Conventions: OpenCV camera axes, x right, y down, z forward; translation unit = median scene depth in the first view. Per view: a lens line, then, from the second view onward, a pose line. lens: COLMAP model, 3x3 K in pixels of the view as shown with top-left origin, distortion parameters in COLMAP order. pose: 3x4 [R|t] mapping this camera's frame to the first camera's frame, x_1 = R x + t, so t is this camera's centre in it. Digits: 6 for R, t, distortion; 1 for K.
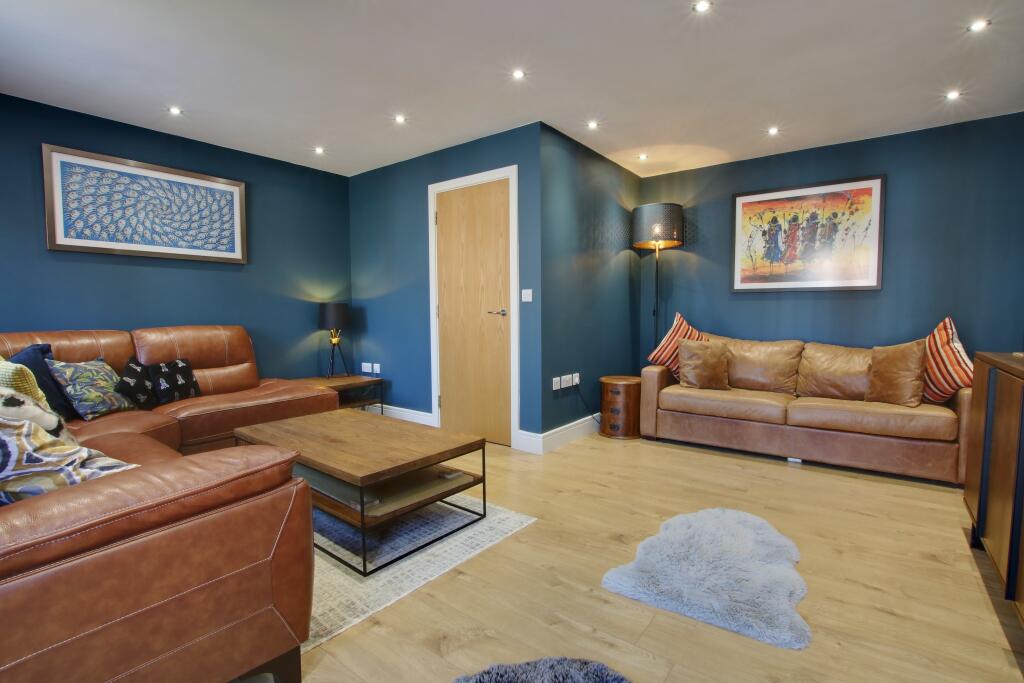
lens RADIAL K [[478.0, 0, 518.5], [0, 478.0, 343.5], [0, 0, 1]] dist [-0.028961, 0.001010]
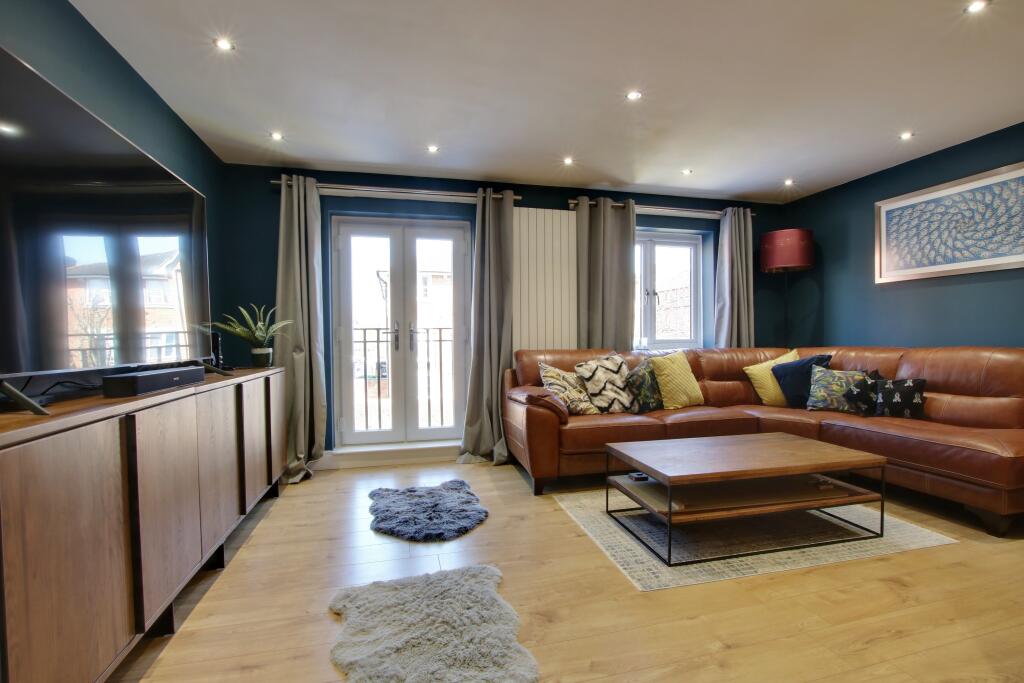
lens RADIAL K [[478.0, 0, 518.5], [0, 478.0, 343.5], [0, 0, 1]] dist [-0.028961, 0.001010]
pose [[-0.624047, 0.018946, -0.781157, 0.529874], [-0.039813, 0.997637, 0.056003, -0.058693], [0.780372, 0.066048, -0.621818, 0.881106]]
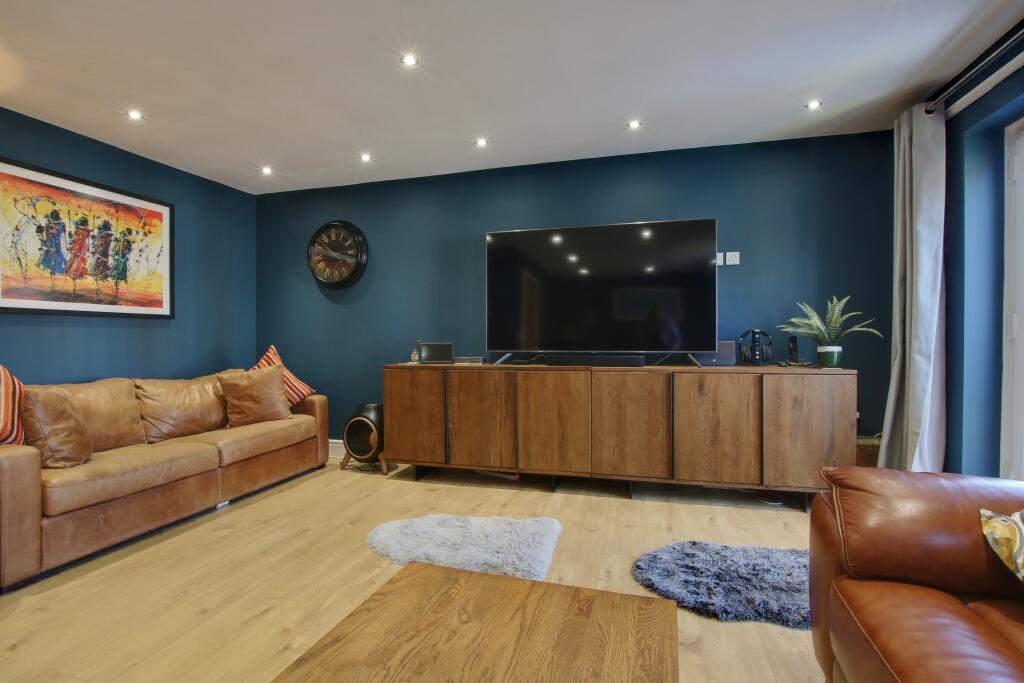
lens RADIAL K [[478.0, 0, 518.5], [0, 478.0, 343.5], [0, 0, 1]] dist [-0.028961, 0.001010]
pose [[-0.368408, -0.002676, 0.929660, -0.427244], [0.069755, 0.997097, 0.030513, -0.045217], [-0.927043, 0.076090, -0.367152, 0.716073]]
